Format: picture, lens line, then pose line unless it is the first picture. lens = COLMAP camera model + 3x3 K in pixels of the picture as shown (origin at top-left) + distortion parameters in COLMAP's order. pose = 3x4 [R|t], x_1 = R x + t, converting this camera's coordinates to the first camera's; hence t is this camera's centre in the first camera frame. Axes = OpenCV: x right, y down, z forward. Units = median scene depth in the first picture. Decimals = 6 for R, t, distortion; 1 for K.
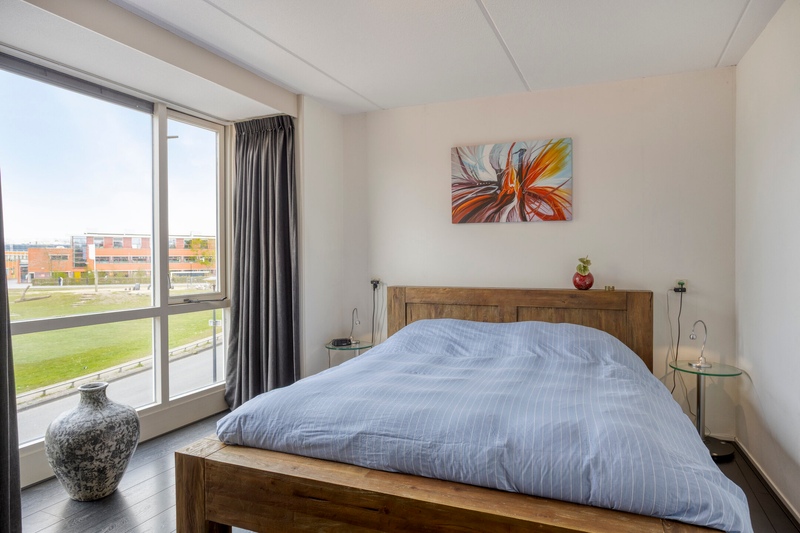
lens RADIAL K [[494.5, 0, 391.7], [0, 494.5, 261.6], [0, 0, 1]] dist [-0.022723, 0.018338]
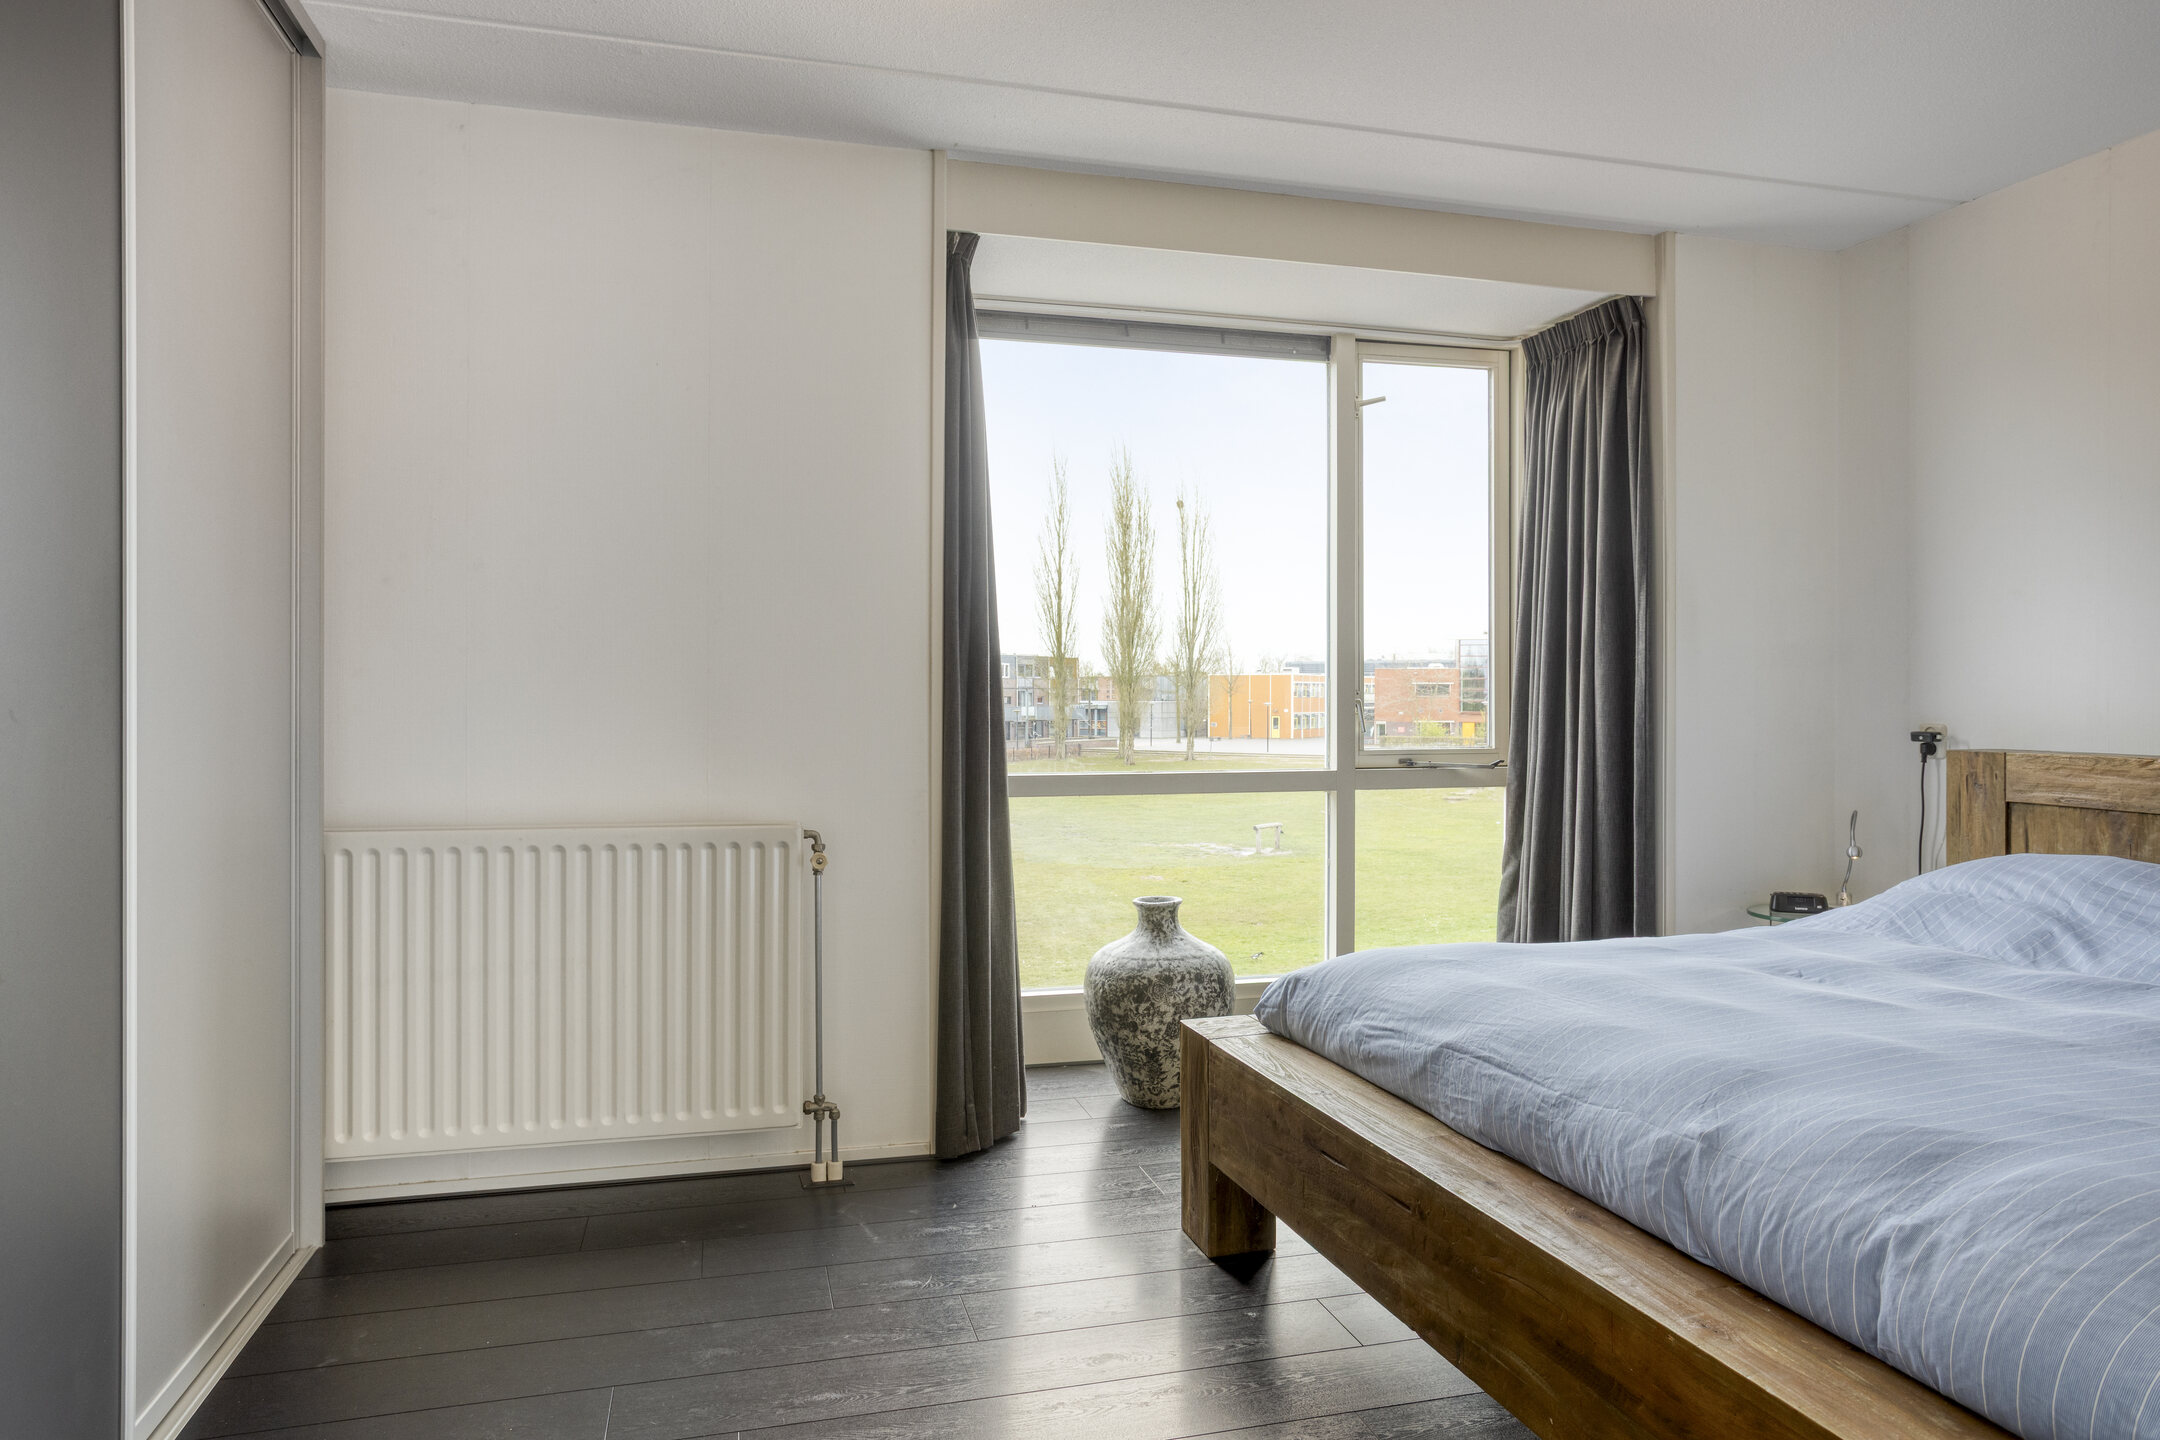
lens RADIAL K [[1335.2, 0, 1087.2], [0, 1335.2, 707.7], [0, 0, 1]] dist [-0.022723, 0.018338]
pose [[0.637829, 0.010373, -0.770108, 0.480050], [-0.008645, 0.999943, 0.006309, 0.035952], [0.770129, 0.002633, 0.637882, 0.011850]]
